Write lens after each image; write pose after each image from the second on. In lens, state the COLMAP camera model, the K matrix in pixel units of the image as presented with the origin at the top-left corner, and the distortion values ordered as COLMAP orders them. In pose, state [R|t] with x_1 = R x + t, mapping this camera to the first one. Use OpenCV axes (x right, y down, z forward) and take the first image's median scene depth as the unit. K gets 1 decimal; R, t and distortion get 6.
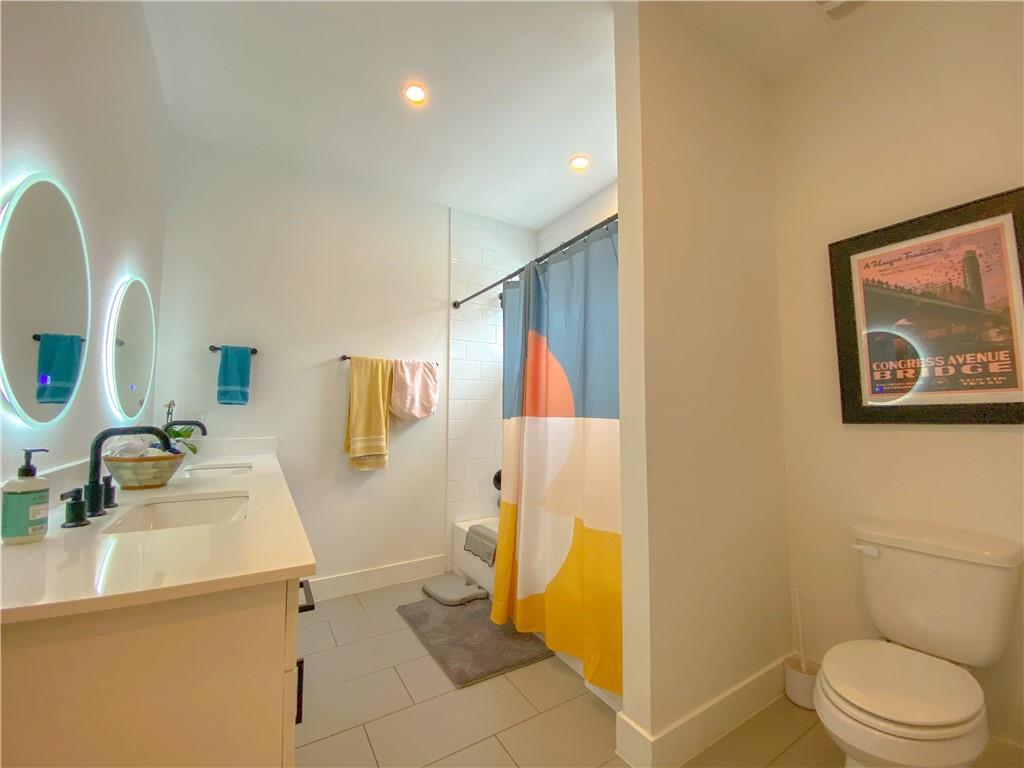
lens RADIAL K [[412.5, 0, 511.1], [0, 412.5, 385.4], [0, 0, 1]] dist [0.047104, -0.037340]
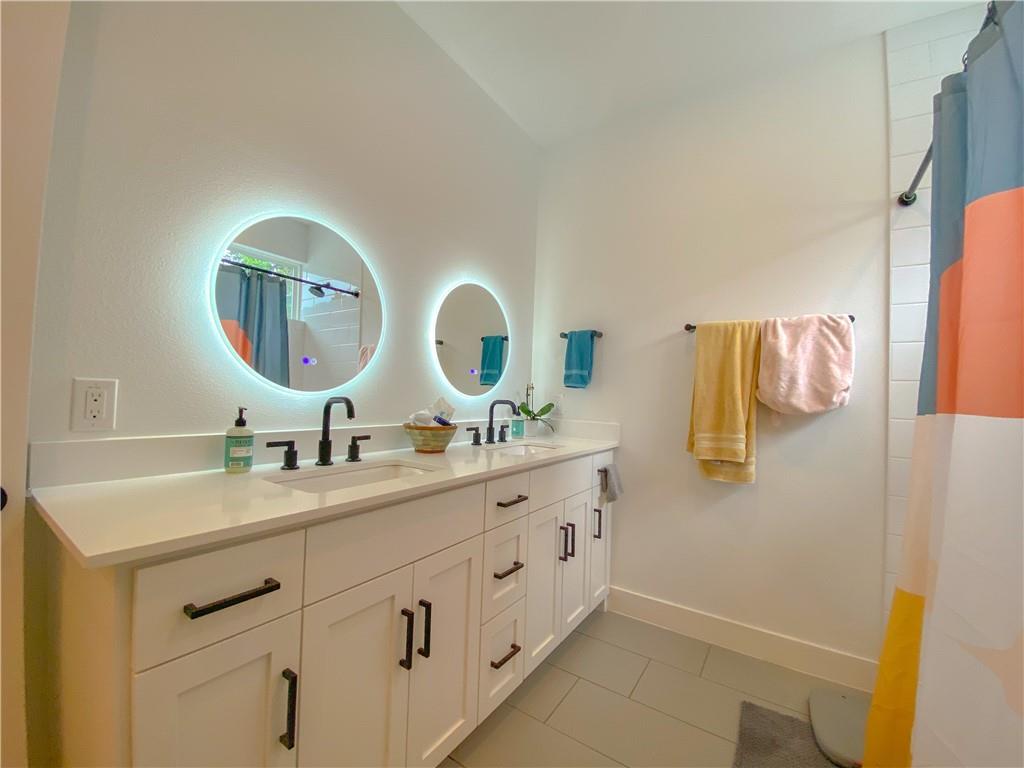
lens RADIAL K [[412.5, 0, 511.1], [0, 412.5, 385.4], [0, 0, 1]] dist [0.047104, -0.037340]
pose [[0.411244, -0.012177, -0.911444, 0.156565], [0.025080, 0.999683, -0.002039, 0.032051], [0.911180, -0.022020, 0.411420, 0.376526]]
